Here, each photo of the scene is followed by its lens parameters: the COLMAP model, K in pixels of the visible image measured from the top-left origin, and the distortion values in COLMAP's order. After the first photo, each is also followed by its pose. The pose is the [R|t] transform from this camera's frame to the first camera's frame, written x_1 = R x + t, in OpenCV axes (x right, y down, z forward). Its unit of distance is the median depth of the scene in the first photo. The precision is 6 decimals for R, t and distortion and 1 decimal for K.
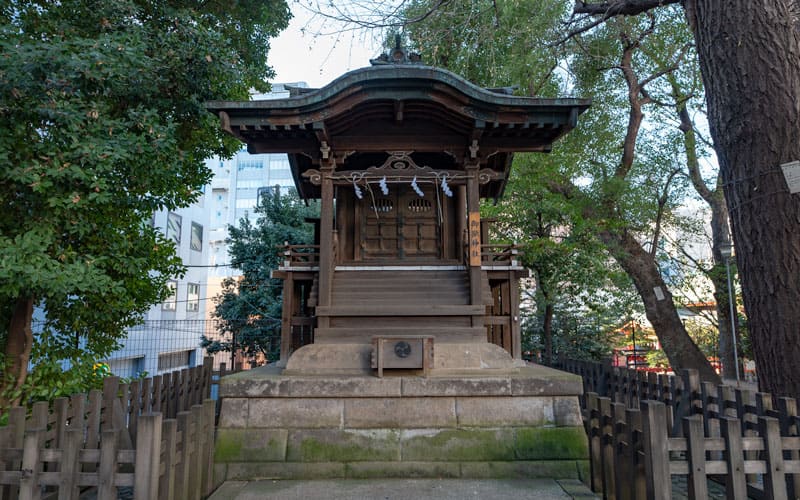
lens RADIAL K [[424.3, 0, 400.0], [0, 424.3, 250.0], [0, 0, 1]] dist [-0.000996, -0.000462]
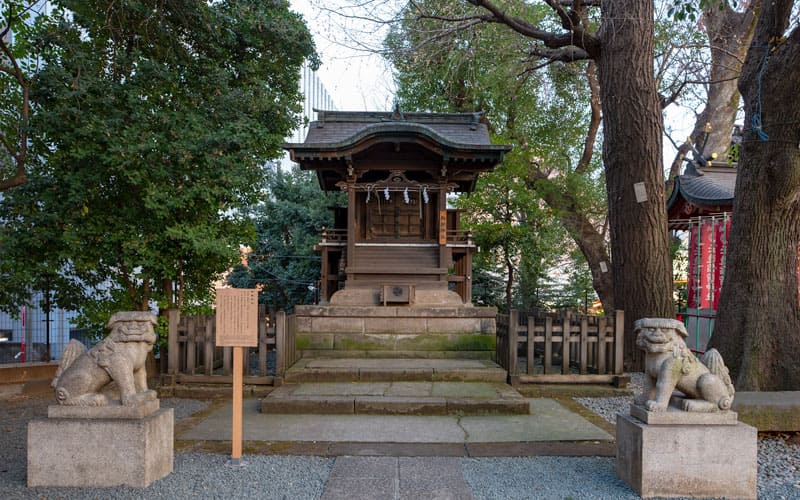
lens RADIAL K [[454.6, 0, 403.0], [0, 454.6, 281.9], [0, 0, 1]] dist [-0.002869, -0.000441]
pose [[0.999727, 0.012283, 0.019862, -0.009420], [-0.014774, 0.991328, 0.130580, -0.052726], [-0.018085, -0.130838, 0.991239, -0.872489]]
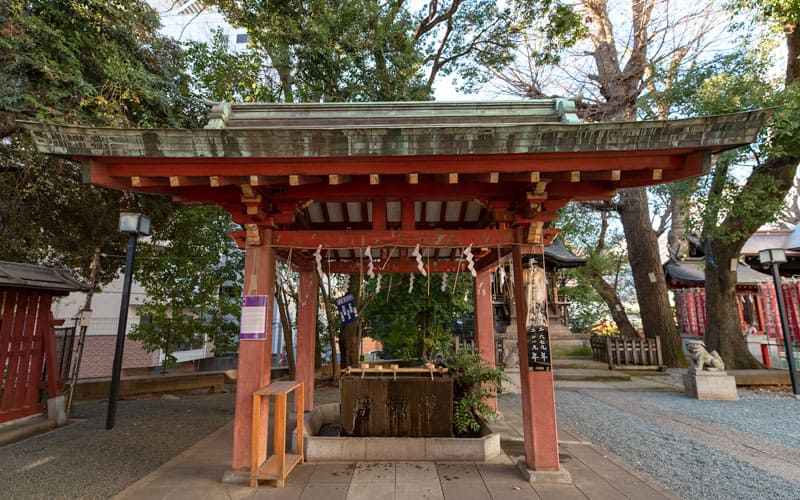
lens RADIAL K [[335.4, 0, 400.0], [0, 335.4, 250.0], [0, 0, 1]] dist [-0.001214, -0.000255]
pose [[0.998546, -0.005804, -0.053595, -1.083908], [0.003376, 0.998969, -0.045272, -0.317431], [0.053802, 0.045025, 0.997536, -2.075951]]
